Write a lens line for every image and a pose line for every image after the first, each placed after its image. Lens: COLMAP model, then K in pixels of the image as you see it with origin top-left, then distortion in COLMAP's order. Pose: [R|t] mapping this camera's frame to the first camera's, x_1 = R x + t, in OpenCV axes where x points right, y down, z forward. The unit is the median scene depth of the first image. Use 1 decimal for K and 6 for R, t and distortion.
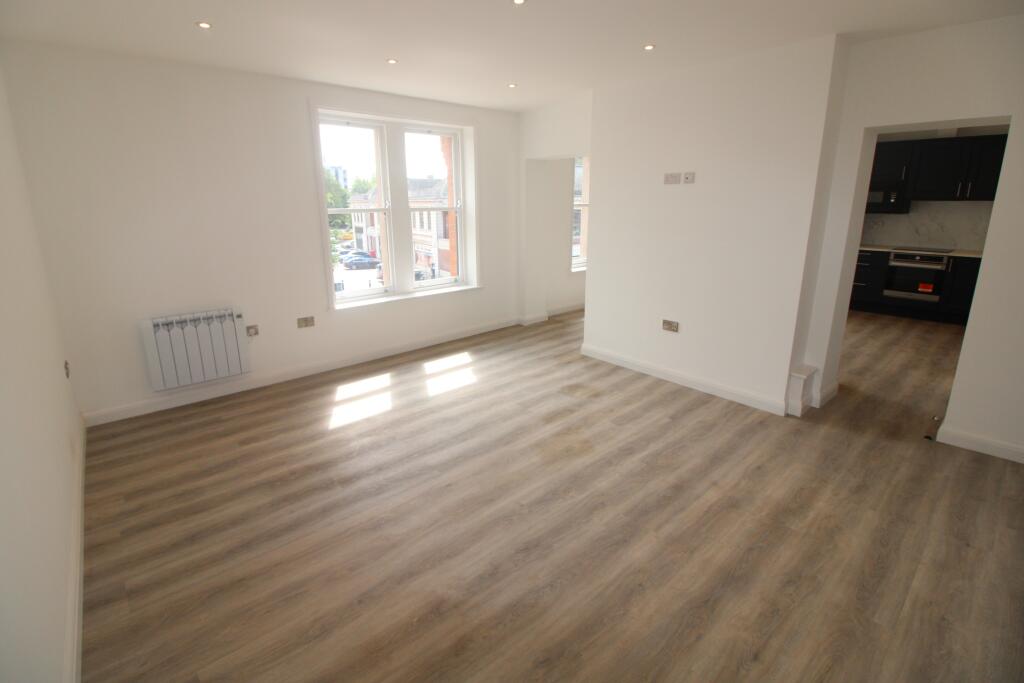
lens RADIAL K [[473.5, 0, 507.0], [0, 473.5, 321.5], [0, 0, 1]] dist [0.000324, -0.014697]
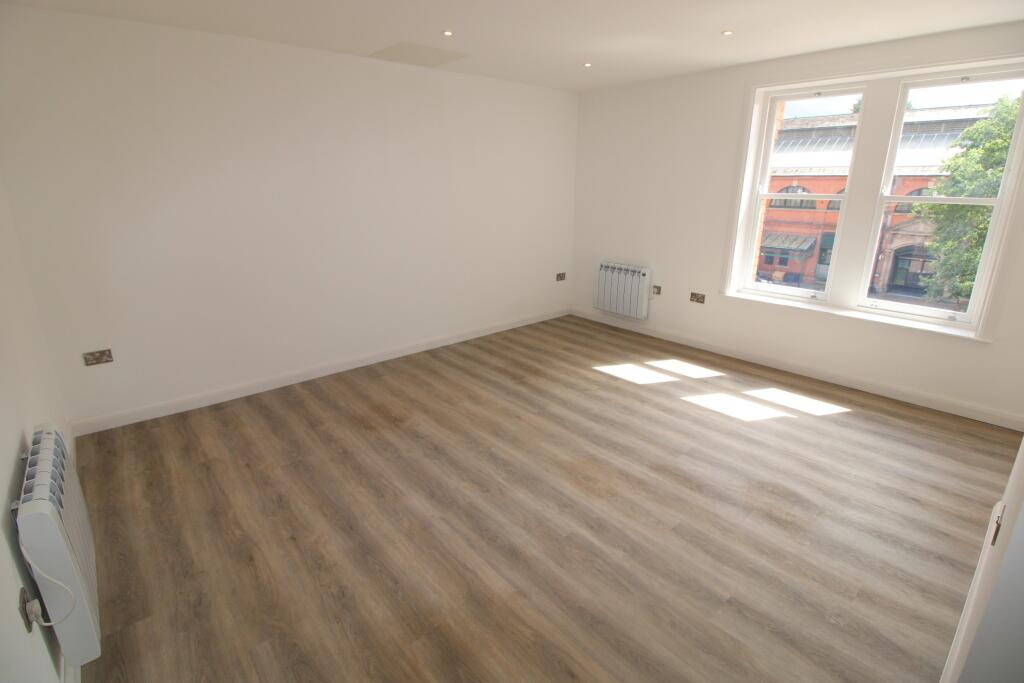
lens RADIAL K [[473.5, 0, 507.0], [0, 473.5, 321.5], [0, 0, 1]] dist [0.000324, -0.014697]
pose [[-0.006192, 0.287724, -0.957693, 0.863126], [-0.245944, 0.927855, 0.280350, -0.198992], [0.969264, 0.237275, 0.065019, 0.717168]]
